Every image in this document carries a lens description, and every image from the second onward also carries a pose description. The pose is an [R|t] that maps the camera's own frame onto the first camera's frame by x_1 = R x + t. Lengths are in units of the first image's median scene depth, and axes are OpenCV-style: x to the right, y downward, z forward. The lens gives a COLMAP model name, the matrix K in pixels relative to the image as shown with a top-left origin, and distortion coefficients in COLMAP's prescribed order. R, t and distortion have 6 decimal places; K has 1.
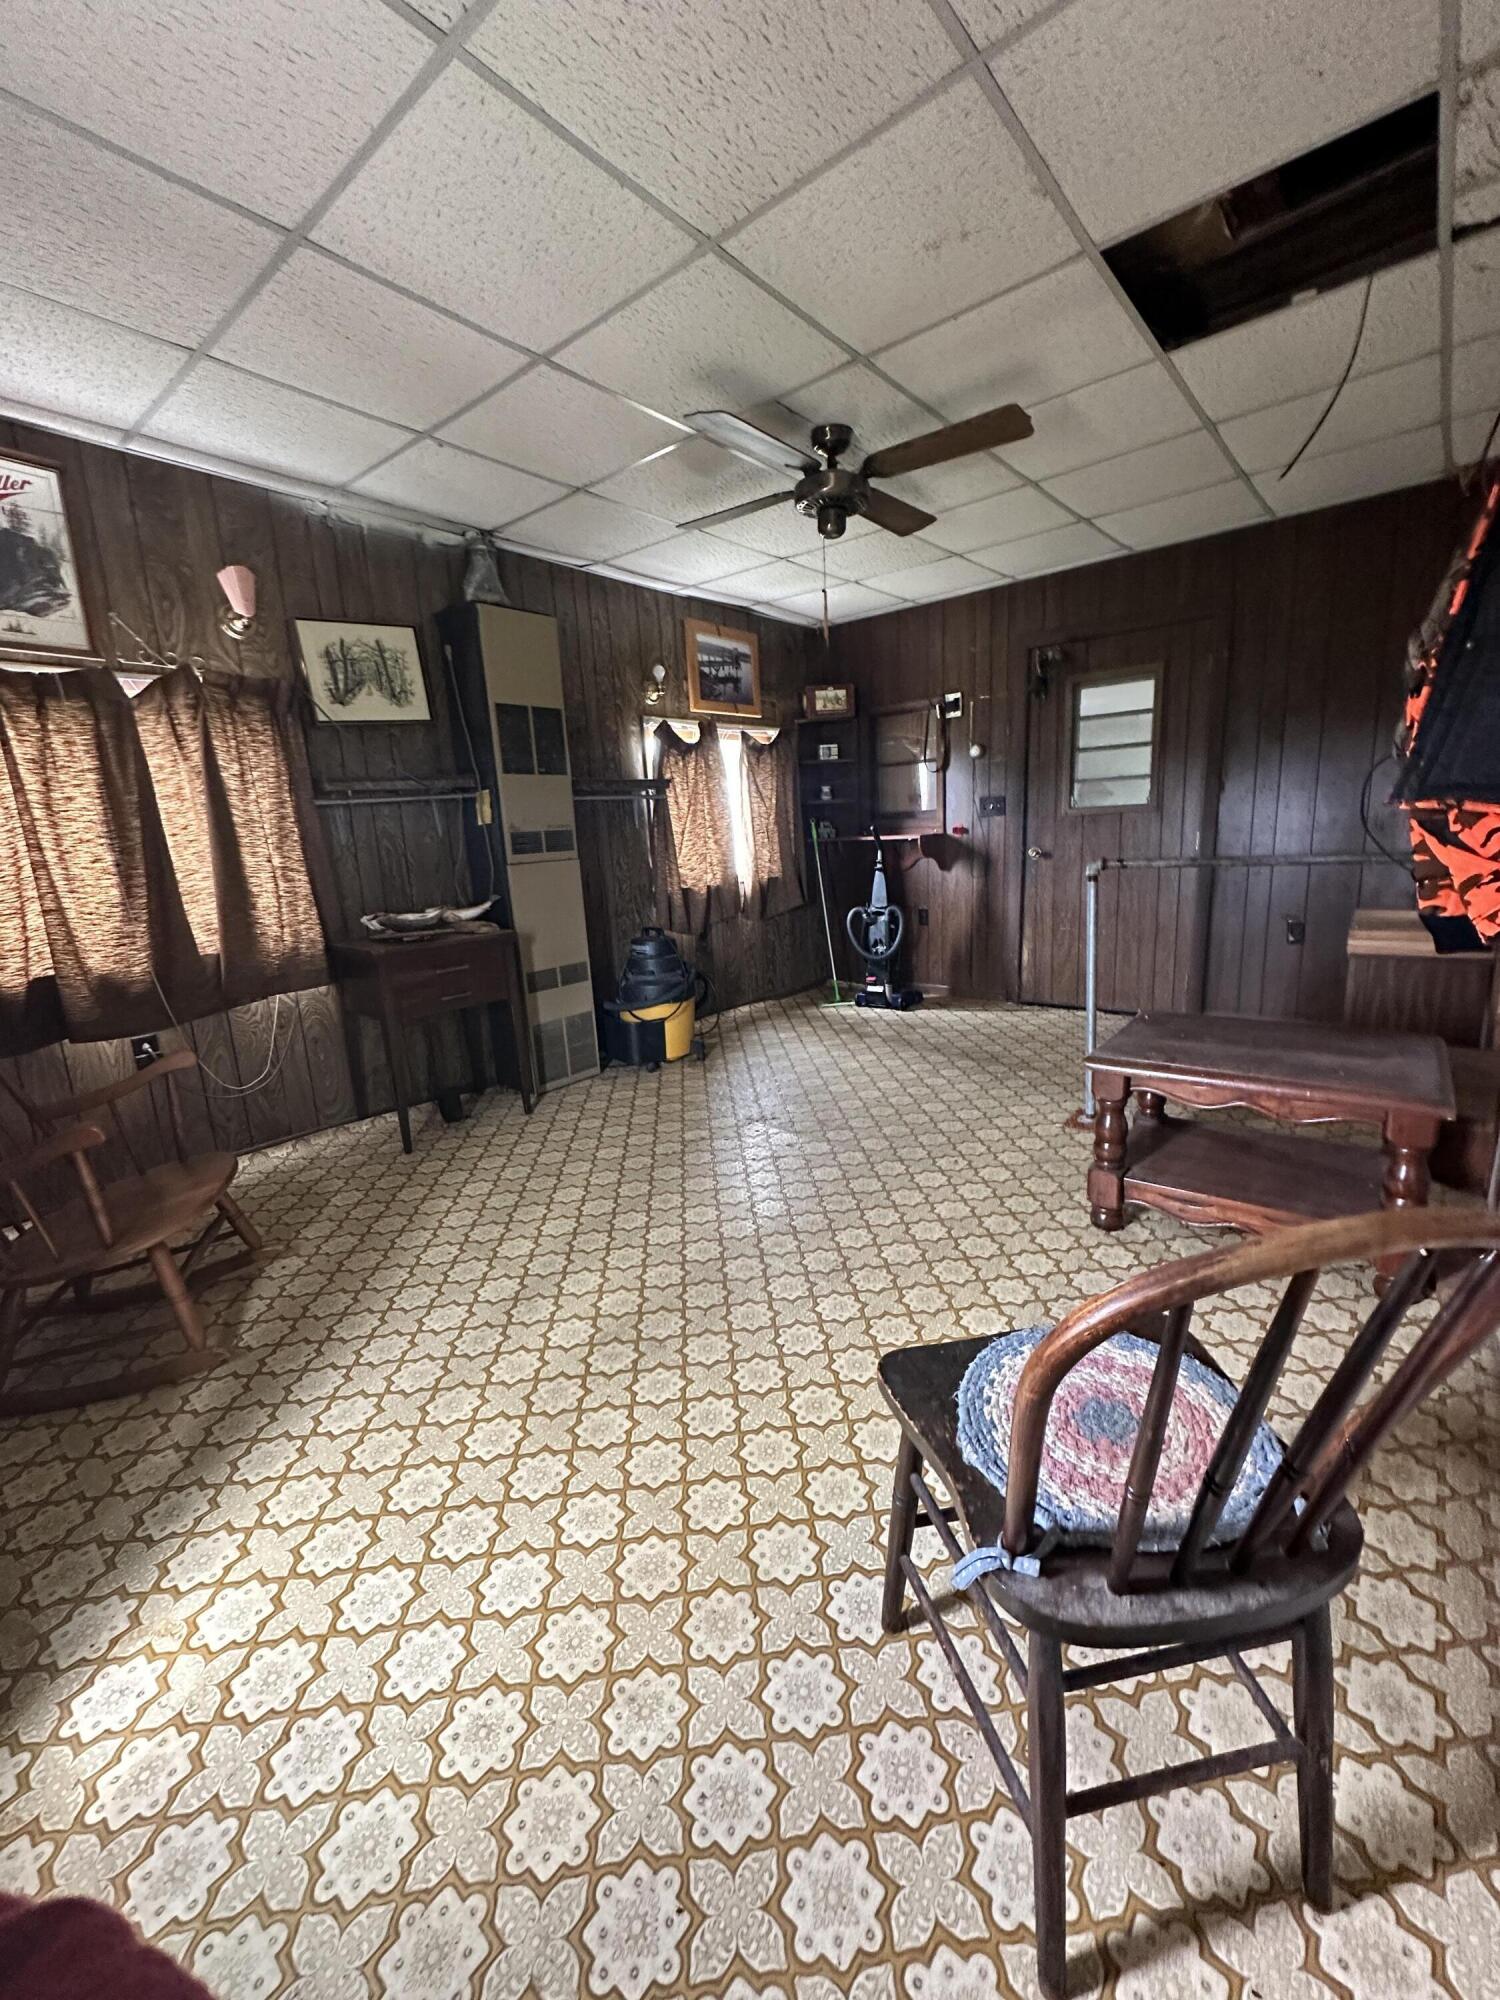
lens RADIAL K [[803.3, 0, 754.8], [0, 803.3, 996.1], [0, 0, 1]] dist [0.000618, 0.000164]
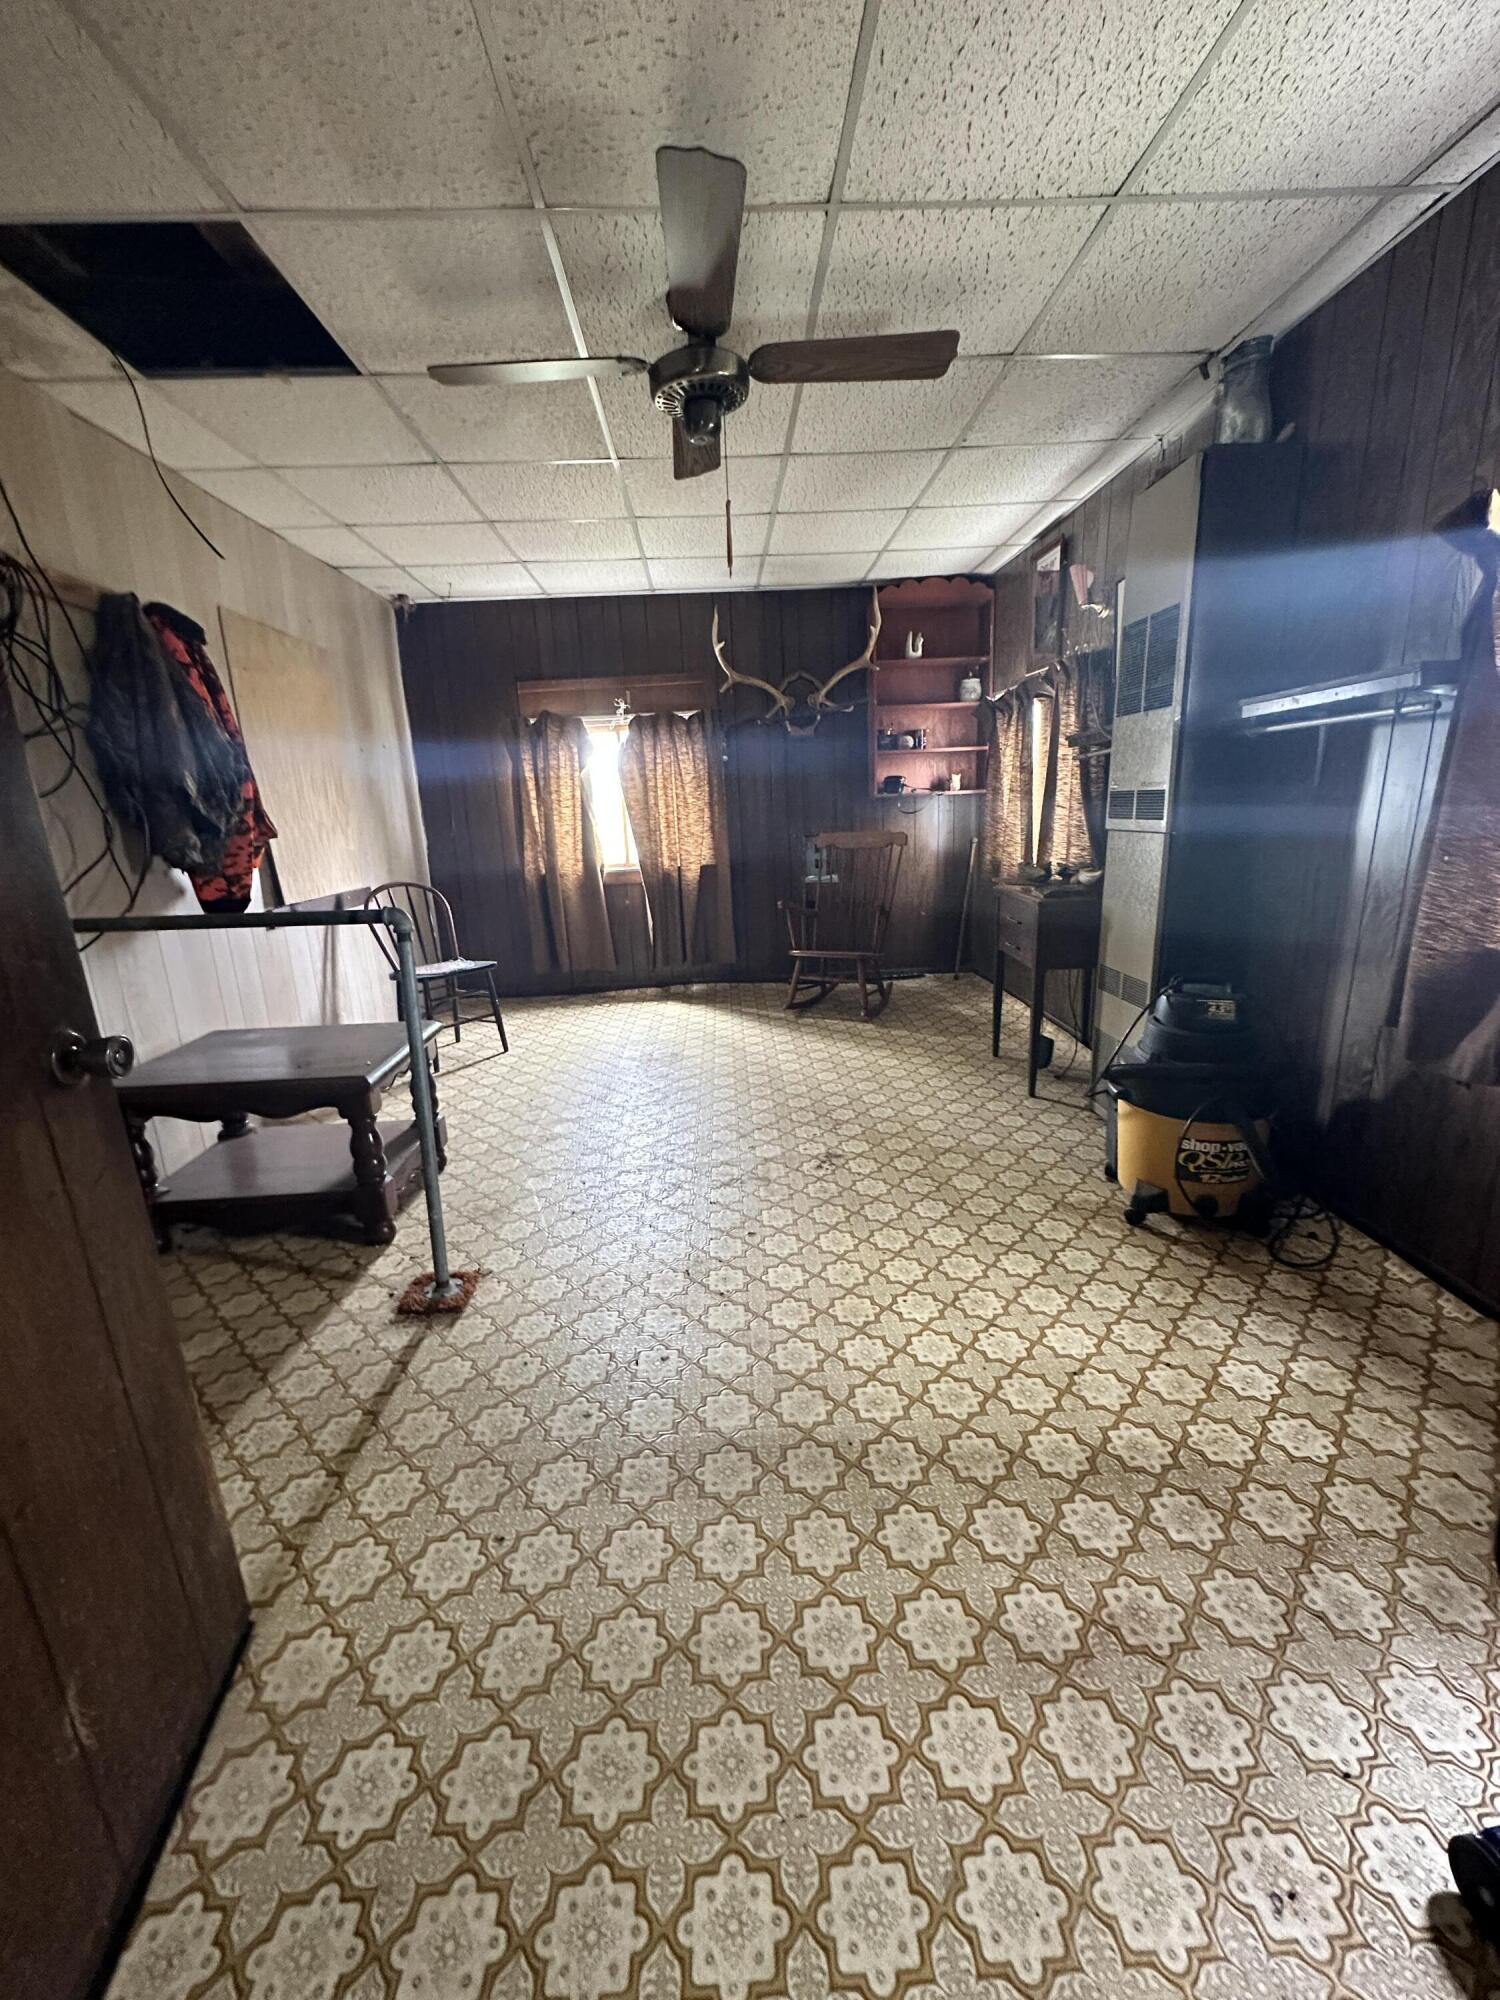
lens RADIAL K [[768.6, 0, 755.5], [0, 768.6, 1013.2], [0, 0, 1]] dist [-0.001856, -0.000161]
pose [[-0.735923, 0.267060, -0.622171, 0.595863], [-0.045761, 0.897203, 0.439242, -0.388830], [0.675517, 0.351719, -0.648051, 1.566962]]
